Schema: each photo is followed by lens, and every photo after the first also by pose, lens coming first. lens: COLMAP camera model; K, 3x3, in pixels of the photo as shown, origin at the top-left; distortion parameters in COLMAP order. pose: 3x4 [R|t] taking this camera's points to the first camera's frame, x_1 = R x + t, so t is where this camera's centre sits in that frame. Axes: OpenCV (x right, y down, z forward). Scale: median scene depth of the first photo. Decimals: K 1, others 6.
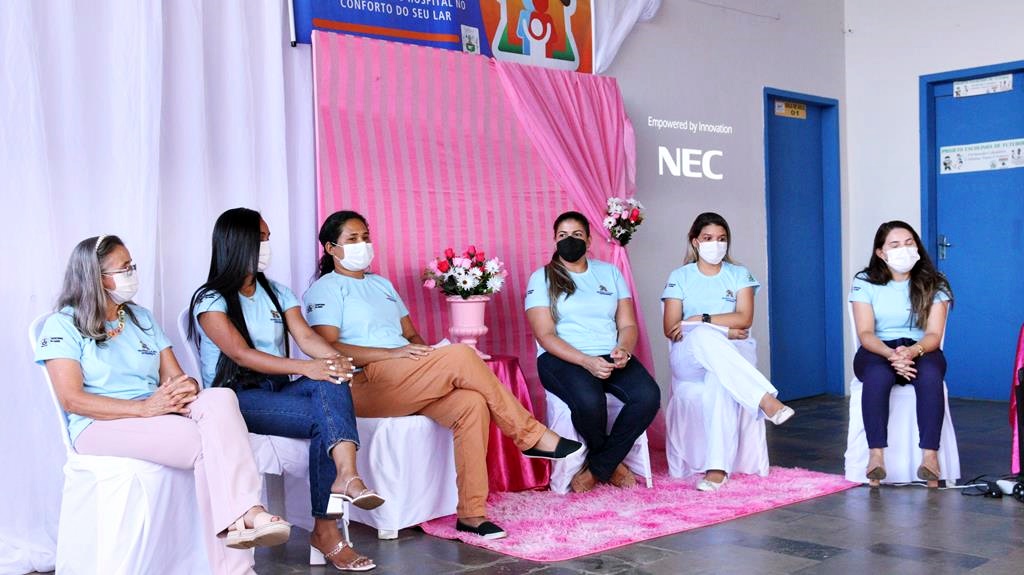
lens RADIAL K [[1144.9, 0, 511.8], [0, 1144.9, 289.5], [0, 0, 1]] dist [-0.003217, 0.000000]
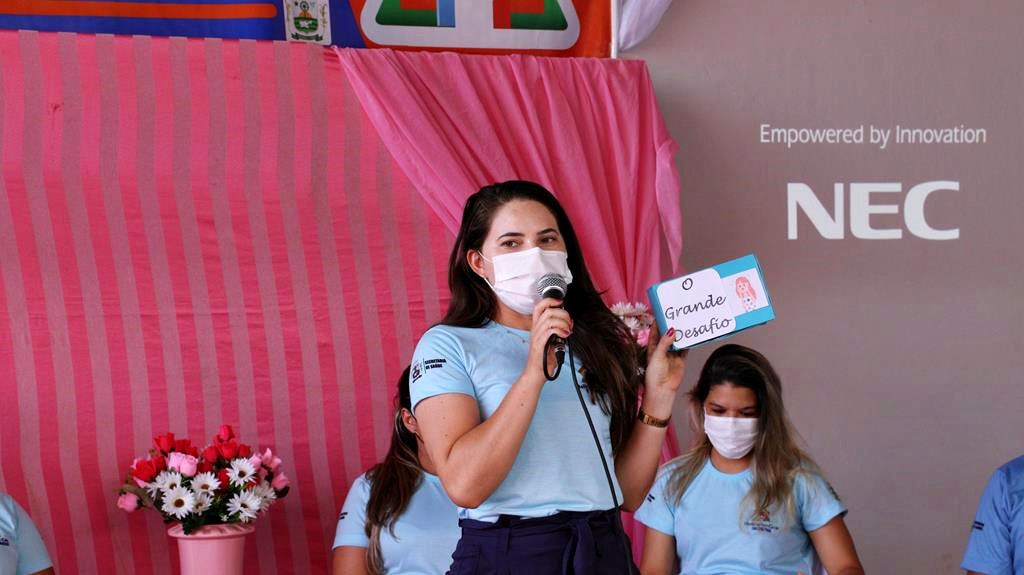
lens RADIAL K [[2189.9, 0, 530.4], [0, 2189.9, 289.5], [0, 0, 1]] dist [0.205464, 0.000000]
pose [[0.966889, -0.006542, -0.255113, 0.331572], [0.000633, 0.999730, -0.023239, -0.071685], [0.255197, 0.022308, 0.966632, 0.069303]]
